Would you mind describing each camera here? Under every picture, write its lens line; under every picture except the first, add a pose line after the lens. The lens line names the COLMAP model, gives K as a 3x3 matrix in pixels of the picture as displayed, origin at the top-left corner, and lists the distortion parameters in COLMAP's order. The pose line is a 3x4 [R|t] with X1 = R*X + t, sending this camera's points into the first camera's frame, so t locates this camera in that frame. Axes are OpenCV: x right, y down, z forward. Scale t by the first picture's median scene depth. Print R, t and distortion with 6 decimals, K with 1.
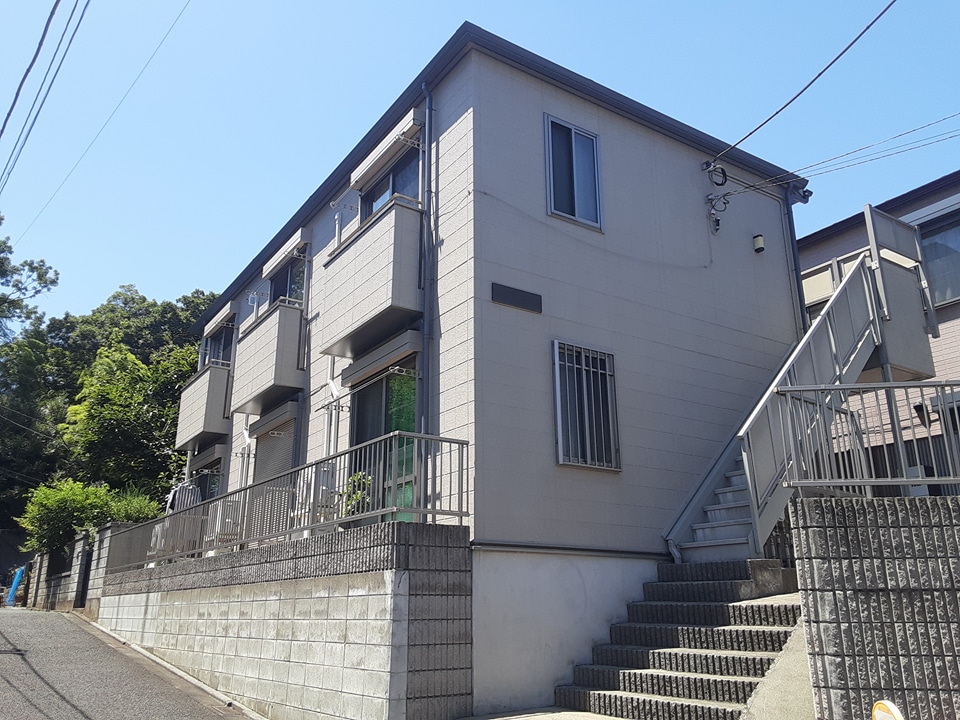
lens RADIAL K [[759.6, 0, 480.0], [0, 759.6, 360.0], [0, 0, 1]] dist [0.125499, -0.185961]
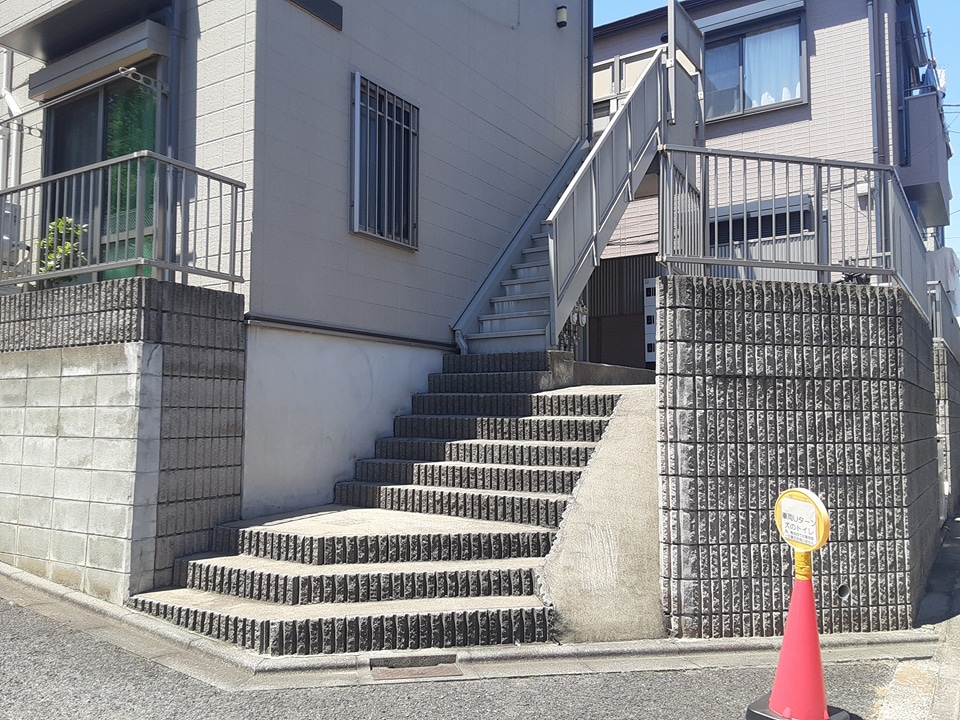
lens RADIAL K [[751.6, 0, 480.0], [0, 751.6, 360.0], [0, 0, 1]] dist [0.041270, -0.005701]
pose [[0.921206, 0.036063, 0.387401, -0.090093], [-0.128405, 0.968087, 0.215219, 0.091514], [-0.367276, -0.248005, 0.896438, 0.228908]]
